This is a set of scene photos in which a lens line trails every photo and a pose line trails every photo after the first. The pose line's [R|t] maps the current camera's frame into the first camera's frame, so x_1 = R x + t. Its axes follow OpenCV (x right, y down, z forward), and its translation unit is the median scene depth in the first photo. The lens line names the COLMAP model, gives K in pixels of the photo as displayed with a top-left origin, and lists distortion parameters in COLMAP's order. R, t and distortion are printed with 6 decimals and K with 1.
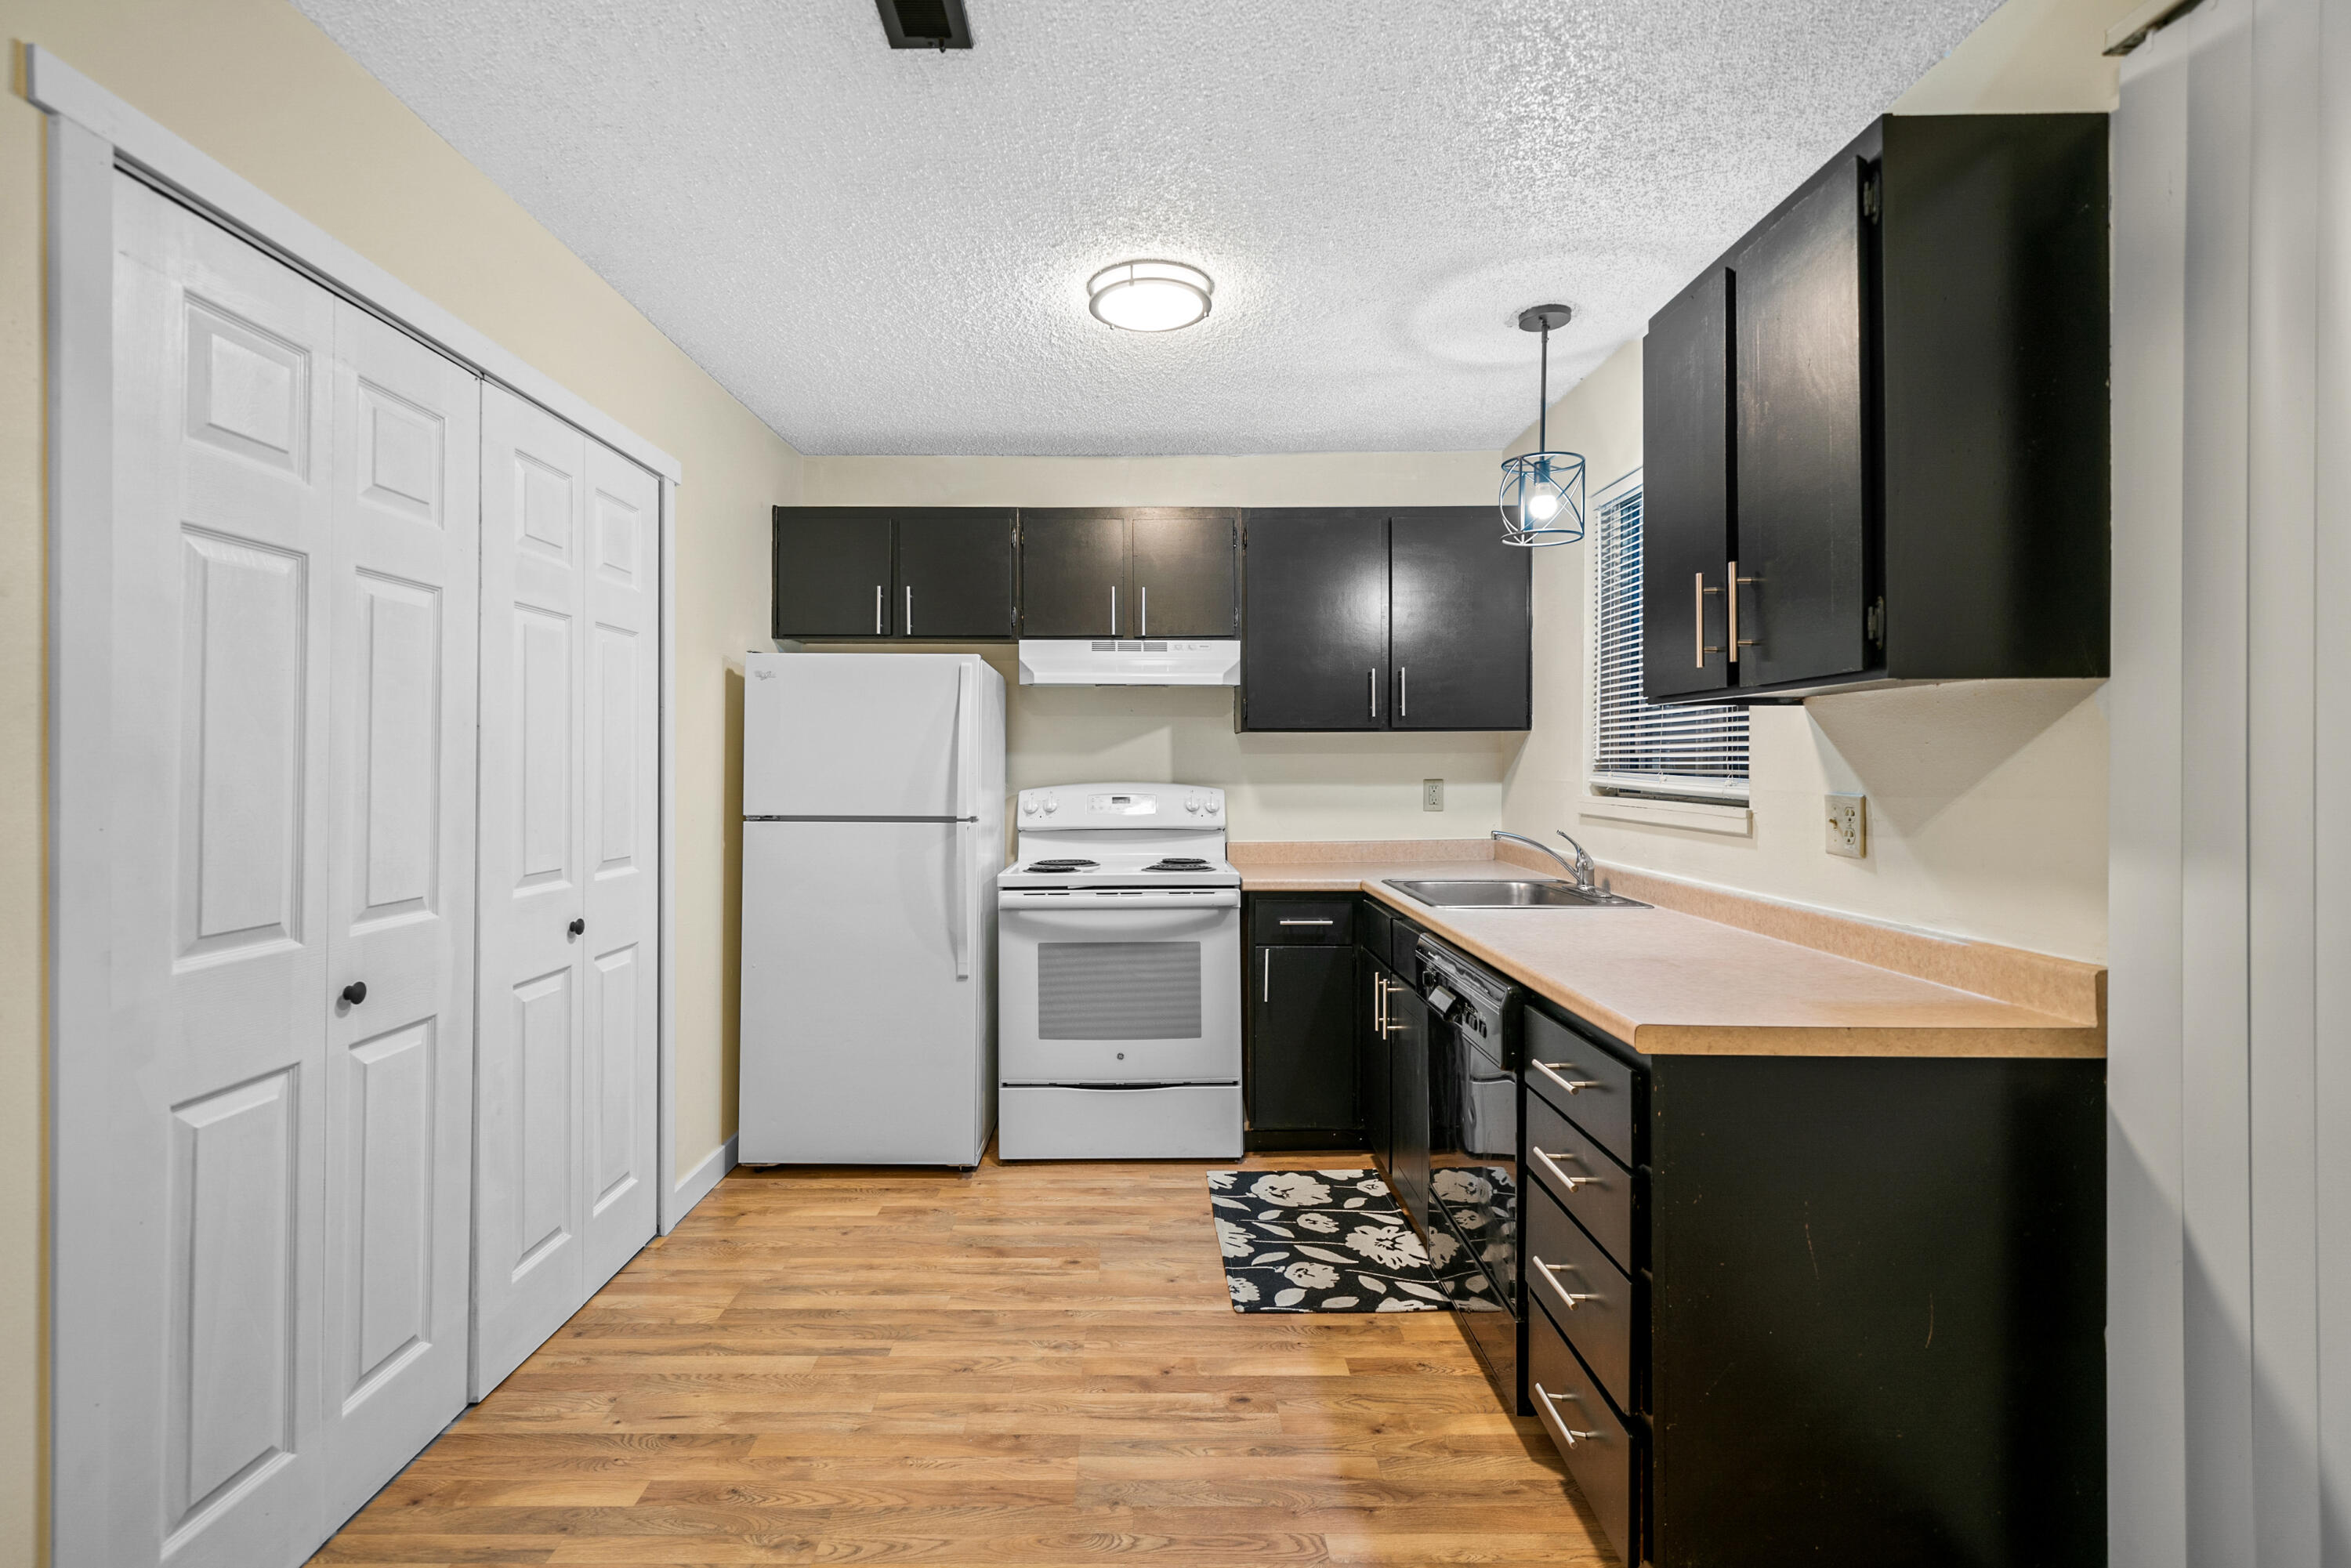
lens RADIAL K [[1056.3, 0, 1120.2], [0, 1056.3, 762.6], [0, 0, 1]] dist [0.000746, 0.000146]
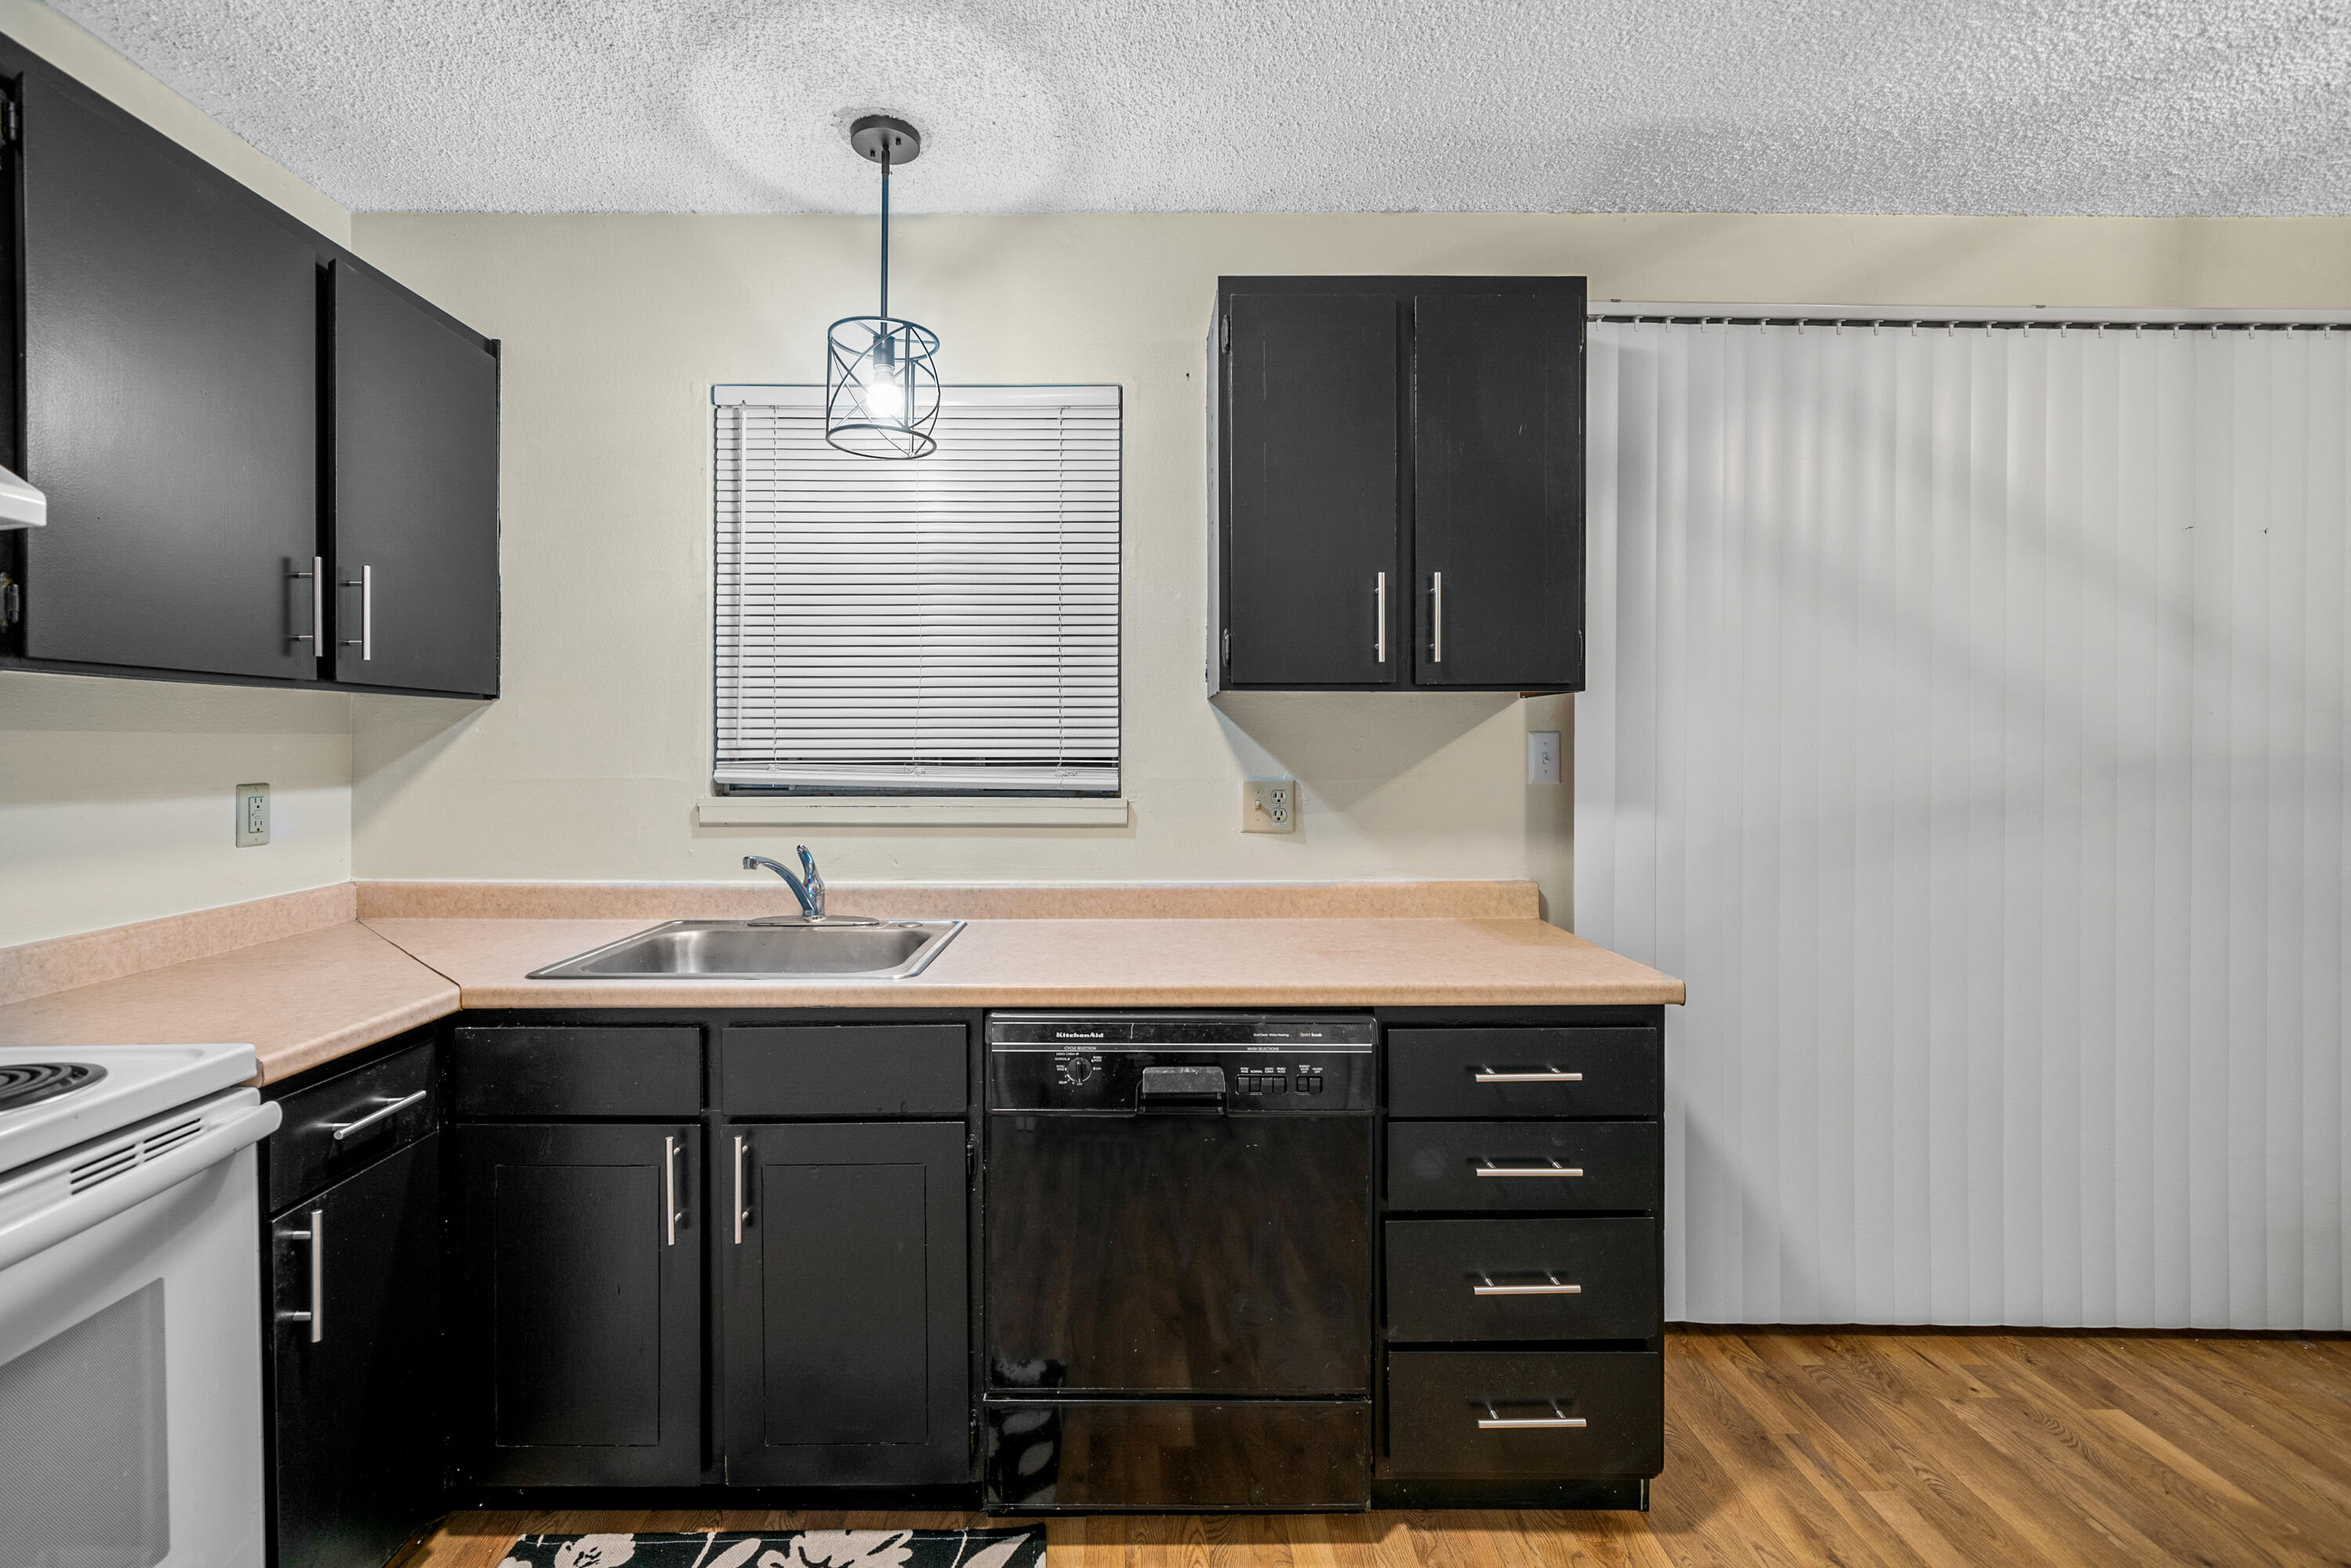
lens RADIAL K [[1056.3, 0, 1120.2], [0, 1056.3, 762.6], [0, 0, 1]] dist [0.000746, 0.000146]
pose [[-0.023456, -0.011457, 0.999659, -0.327348], [-0.000743, 0.999934, 0.011442, -0.000860], [-0.999725, -0.000474, -0.023463, 0.844813]]
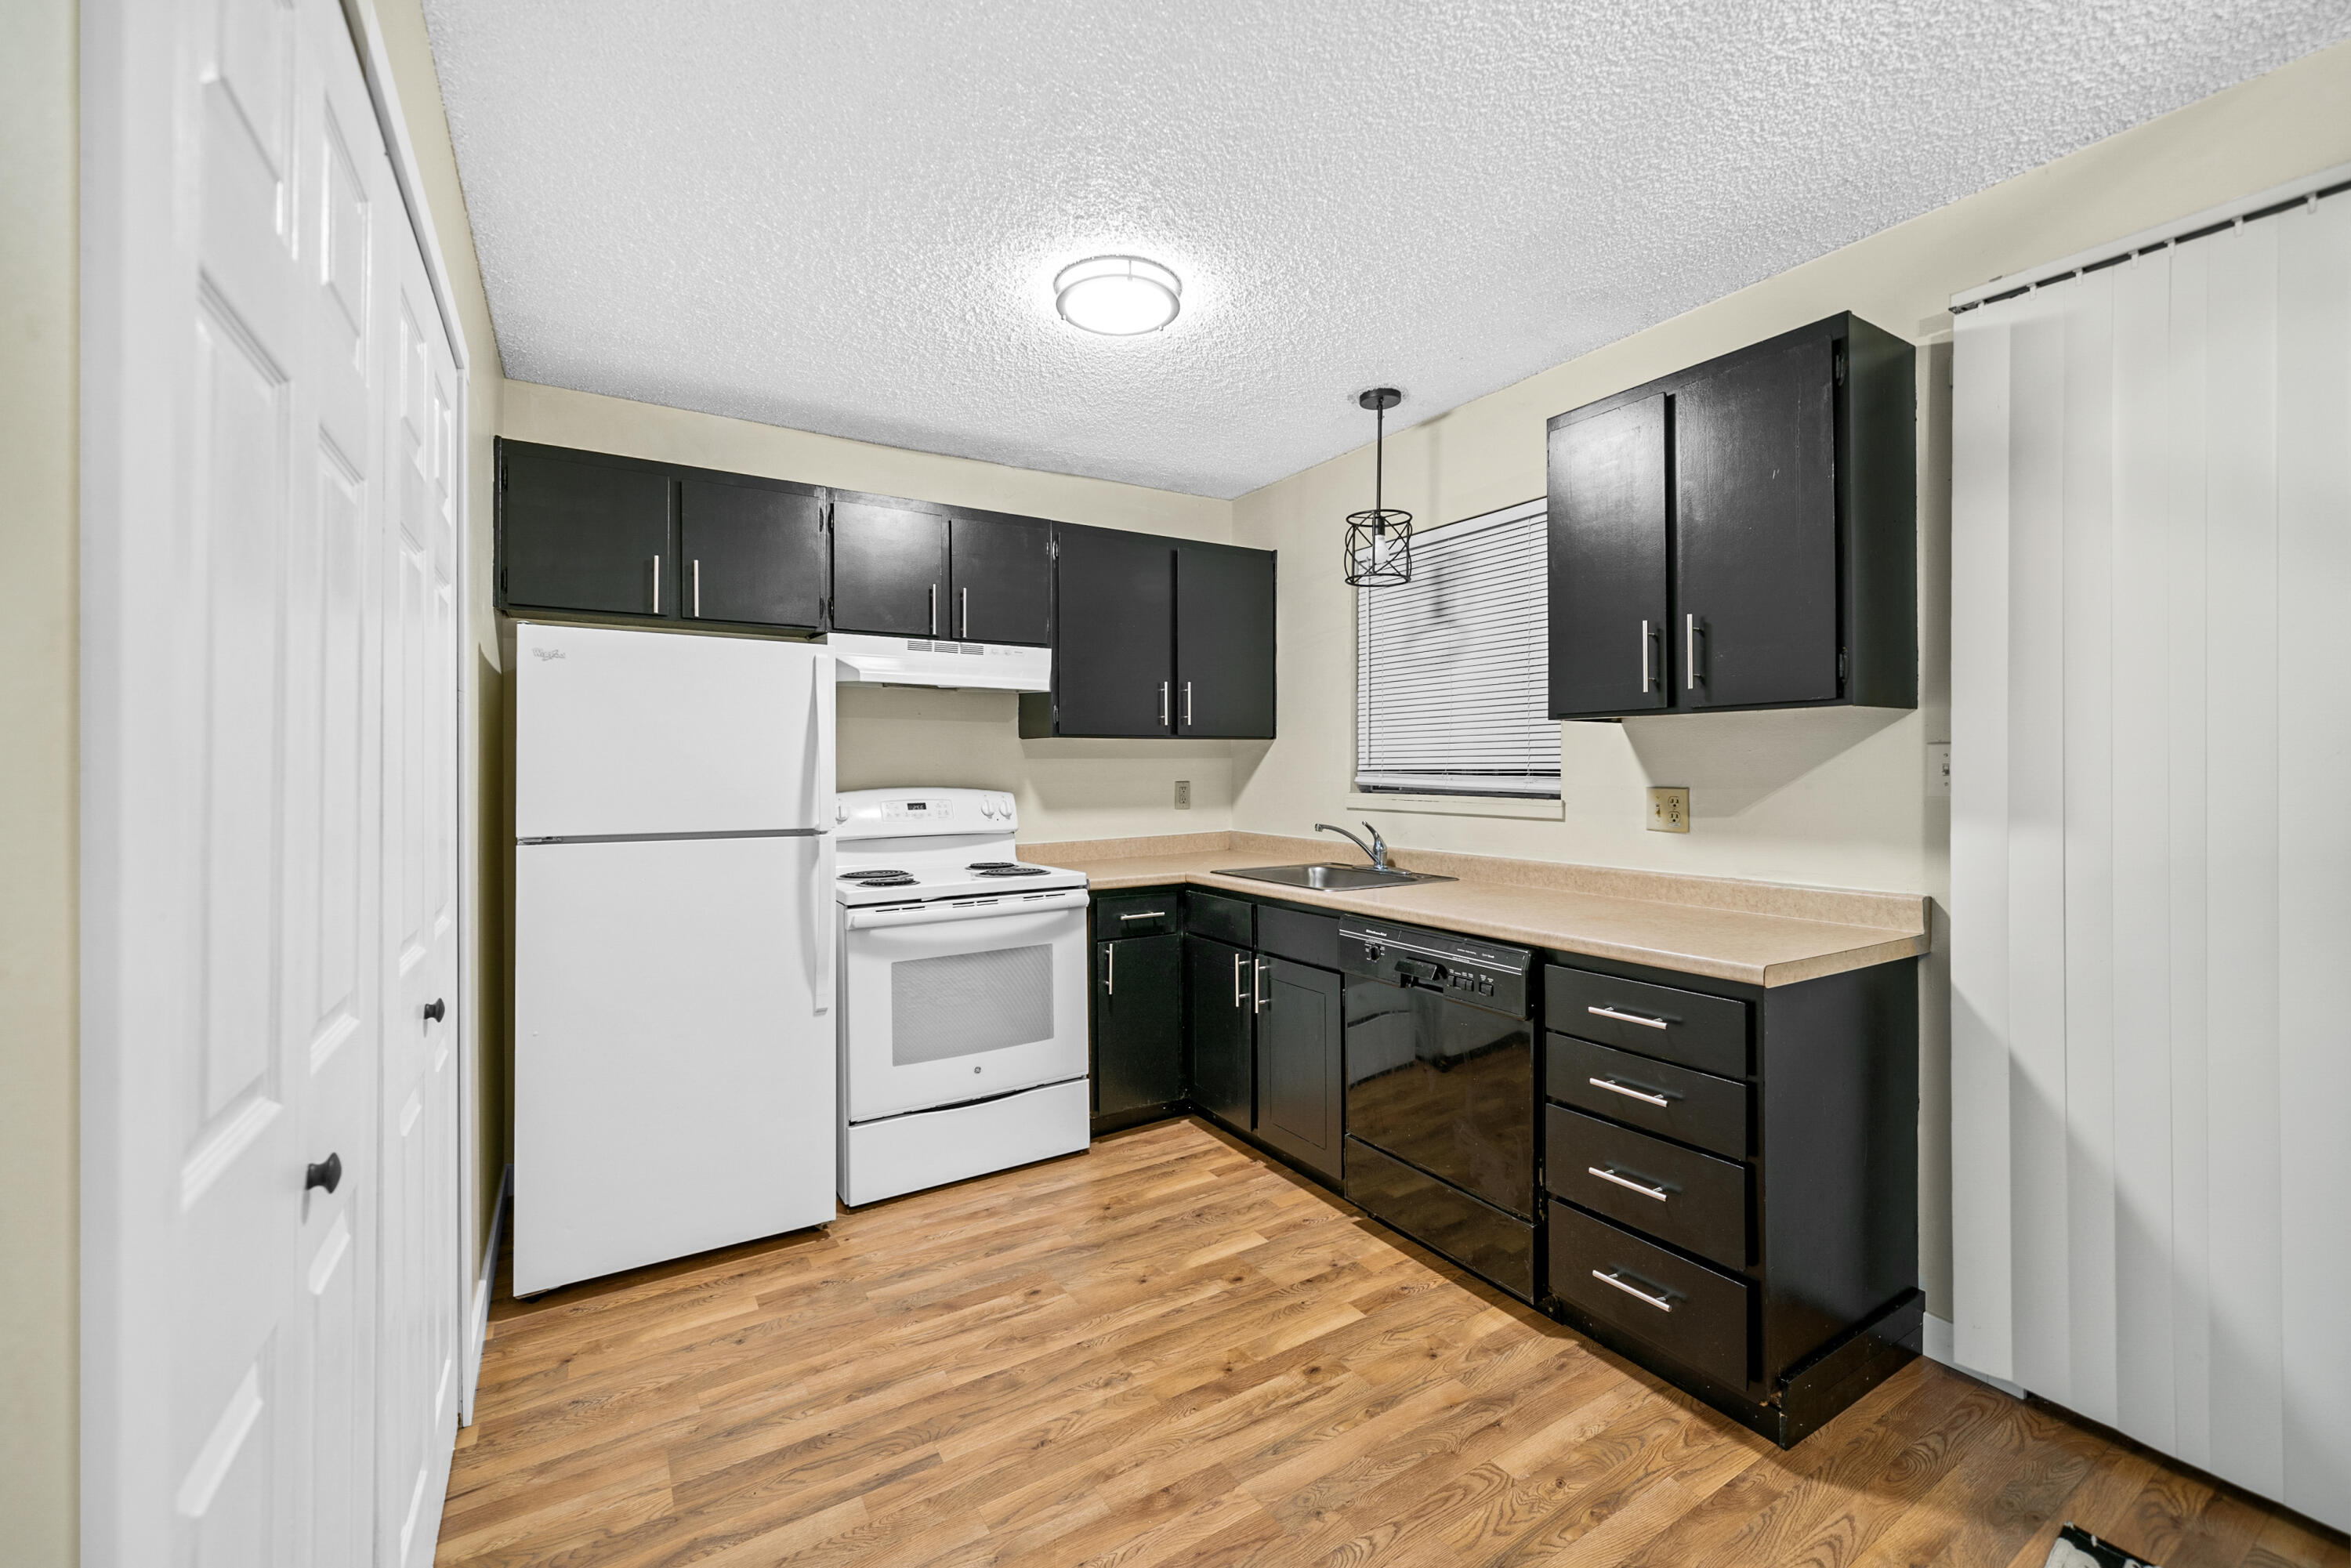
lens RADIAL K [[948.3, 0, 1155.0], [0, 948.3, 768.9], [0, 0, 1]] dist [-0.001276, -0.000163]
pose [[0.847485, -0.003510, 0.530808, -0.390595], [0.003281, 0.999994, 0.001374, 0.001113], [-0.530809, 0.000577, 0.847491, 0.212933]]
